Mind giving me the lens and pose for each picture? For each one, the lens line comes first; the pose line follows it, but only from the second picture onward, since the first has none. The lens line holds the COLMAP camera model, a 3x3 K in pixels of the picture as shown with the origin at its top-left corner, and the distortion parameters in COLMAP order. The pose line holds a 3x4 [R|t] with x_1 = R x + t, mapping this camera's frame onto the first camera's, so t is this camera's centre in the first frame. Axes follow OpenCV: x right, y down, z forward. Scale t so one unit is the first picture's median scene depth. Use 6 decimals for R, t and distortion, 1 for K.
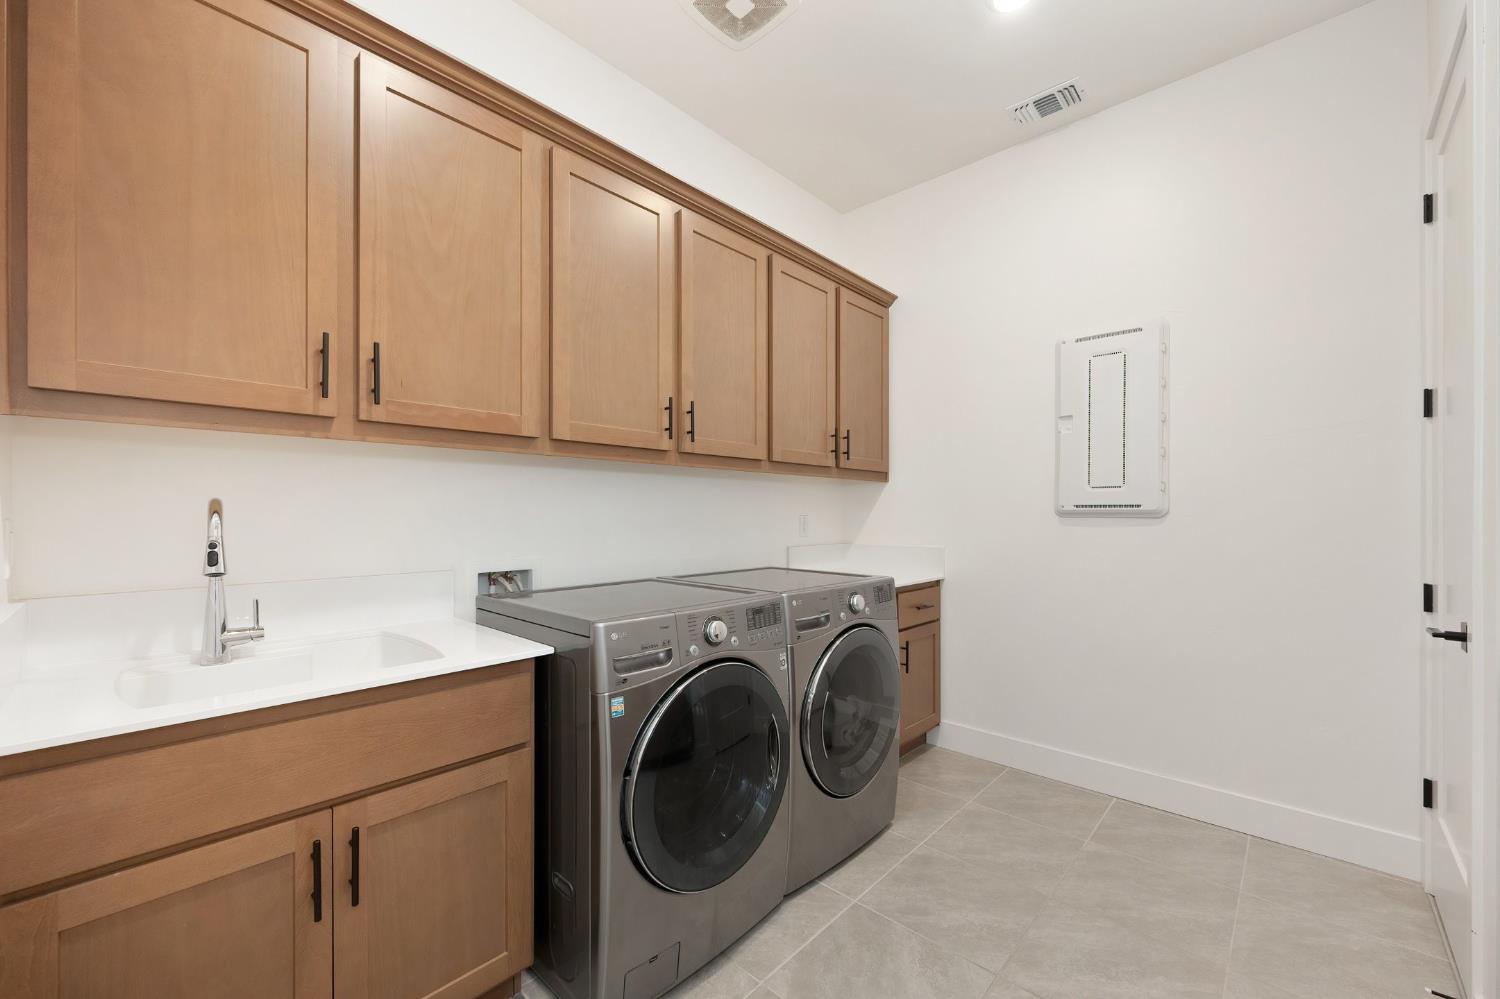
lens RADIAL K [[594.0, 0, 742.9], [0, 594.0, 510.4], [0, 0, 1]] dist [-0.000527, 0.000107]
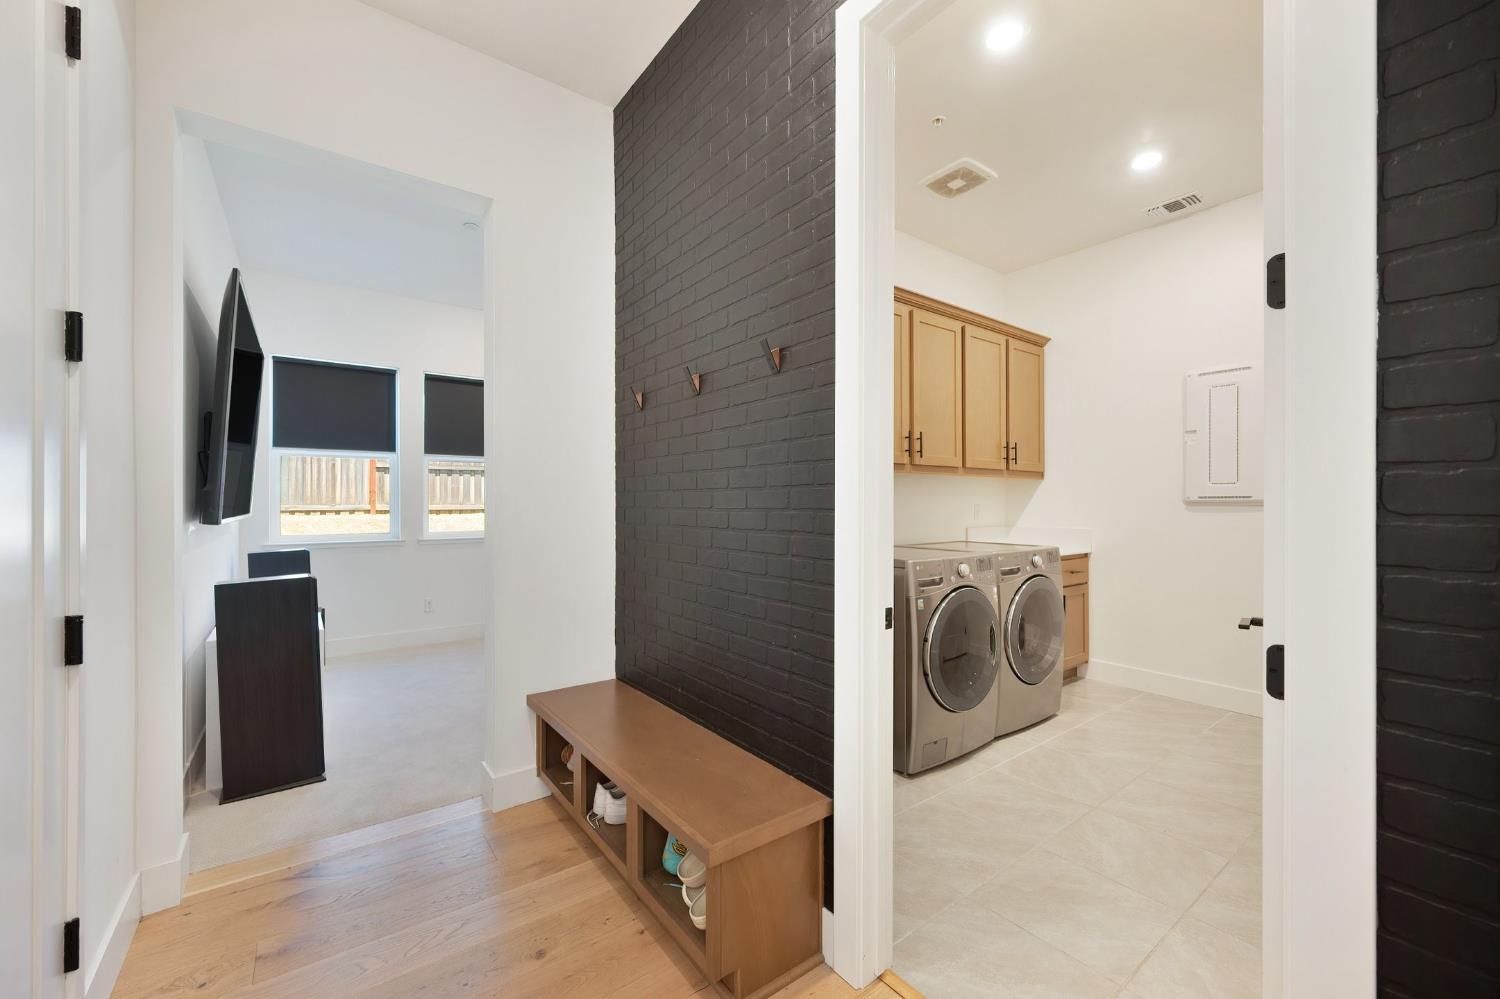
lens RADIAL K [[588.7, 0, 747.3], [0, 588.7, 500.6], [0, 0, 1]] dist [-0.002345, -0.000164]
pose [[0.984982, -0.003012, -0.172630, -0.229388], [0.002885, 0.999995, -0.000990, -0.001707], [0.172633, 0.000477, 0.984986, -0.513155]]
